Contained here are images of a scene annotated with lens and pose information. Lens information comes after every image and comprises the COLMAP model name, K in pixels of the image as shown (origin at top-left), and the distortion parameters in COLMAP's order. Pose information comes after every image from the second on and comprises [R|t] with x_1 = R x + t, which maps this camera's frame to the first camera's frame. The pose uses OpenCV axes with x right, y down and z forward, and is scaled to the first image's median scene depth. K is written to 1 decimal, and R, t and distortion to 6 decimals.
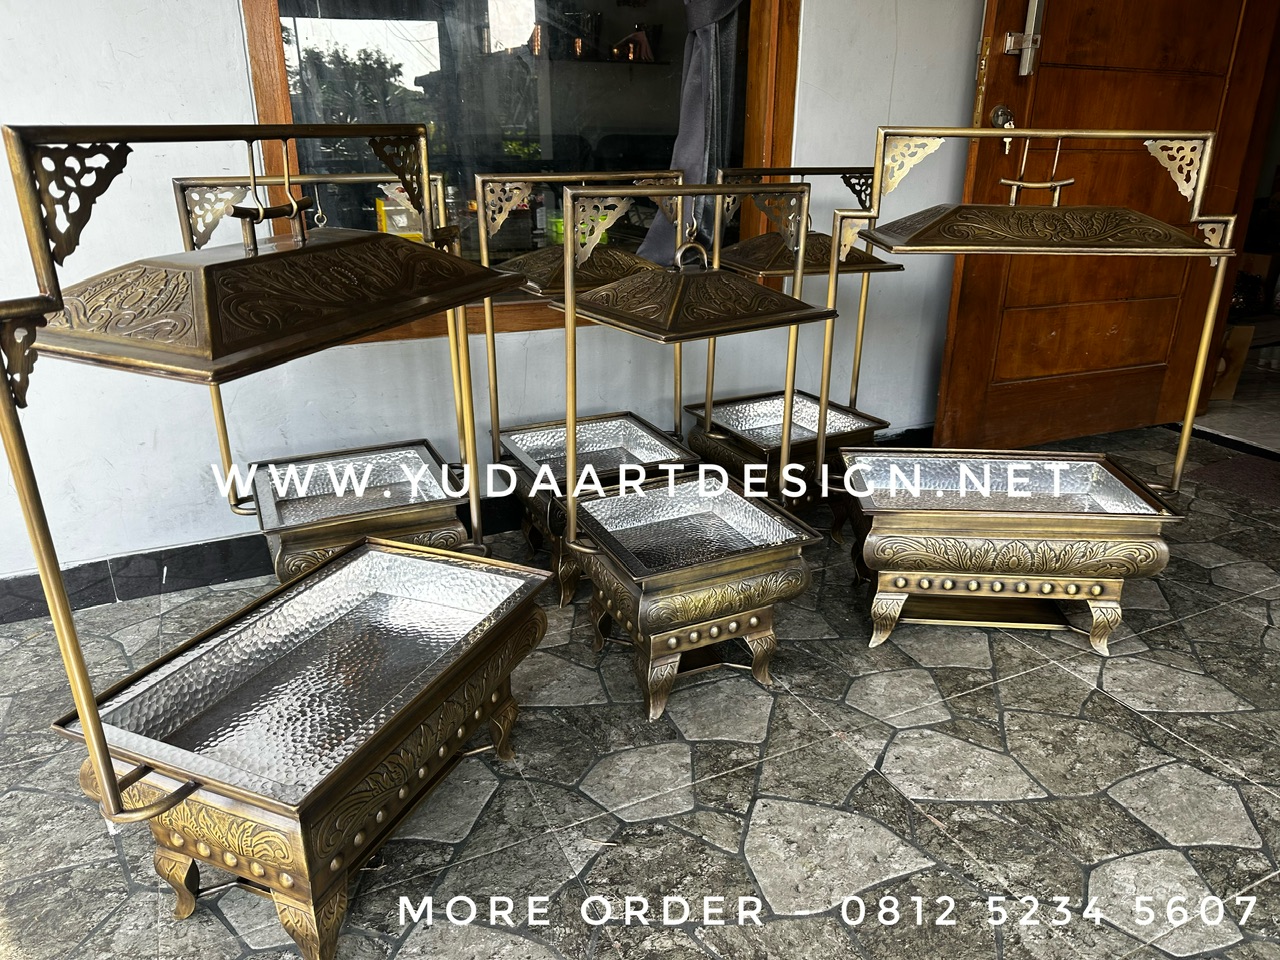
lens RADIAL K [[904.5, 0, 652.1], [0, 904.5, 475.7], [0, 0, 1]] dist [0.012306, -0.021076]
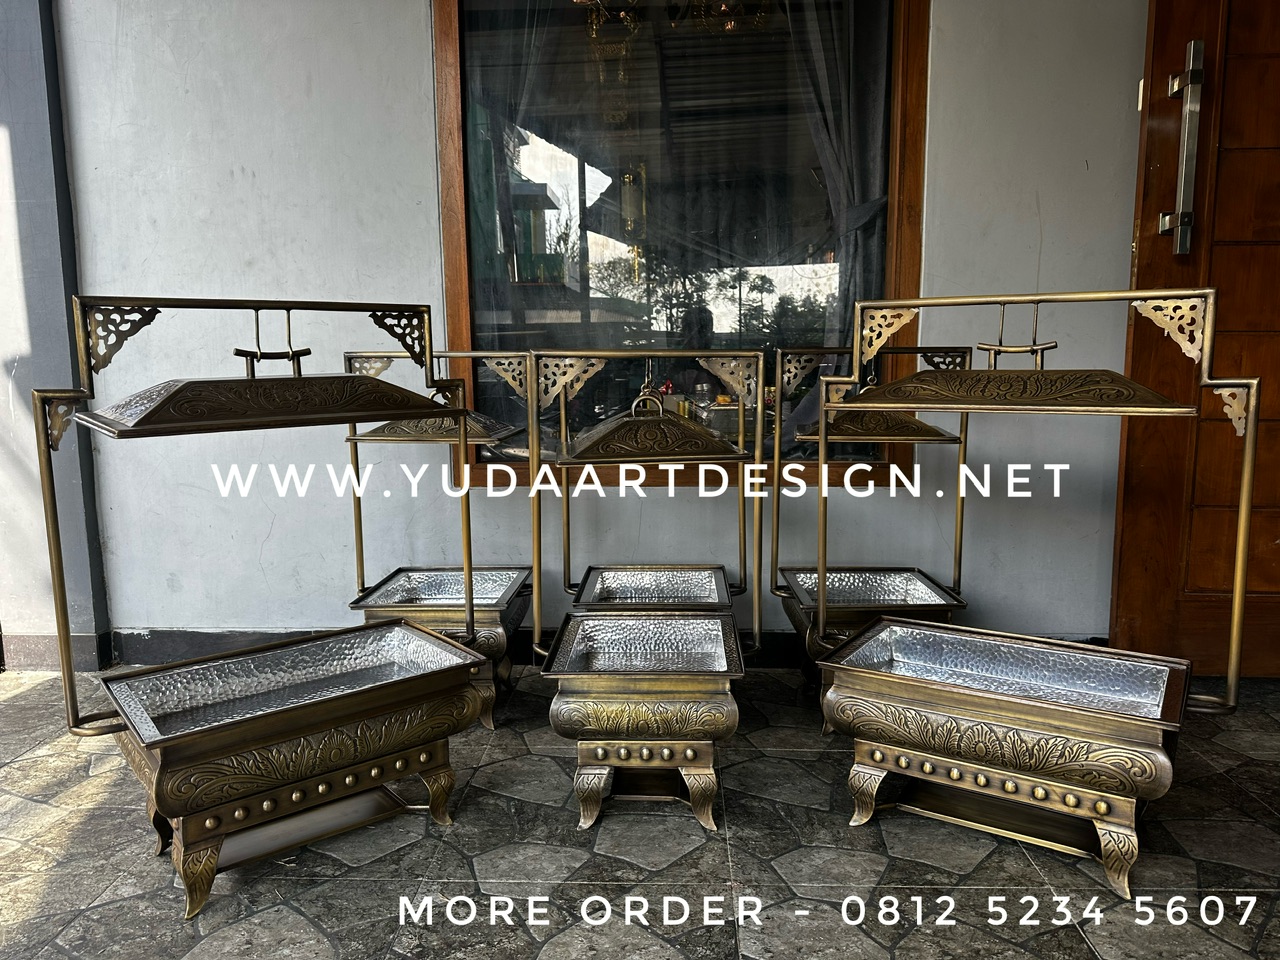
lens RADIAL K [[904.5, 0, 646.3], [0, 904.5, 483.4], [0, 0, 1]] dist [0.012306, -0.021076]
pose [[0.880317, 0.052457, -0.471476, 0.883075], [-0.159983, 0.968473, -0.190959, 0.078314], [0.446595, 0.243532, 0.860956, 0.142722]]
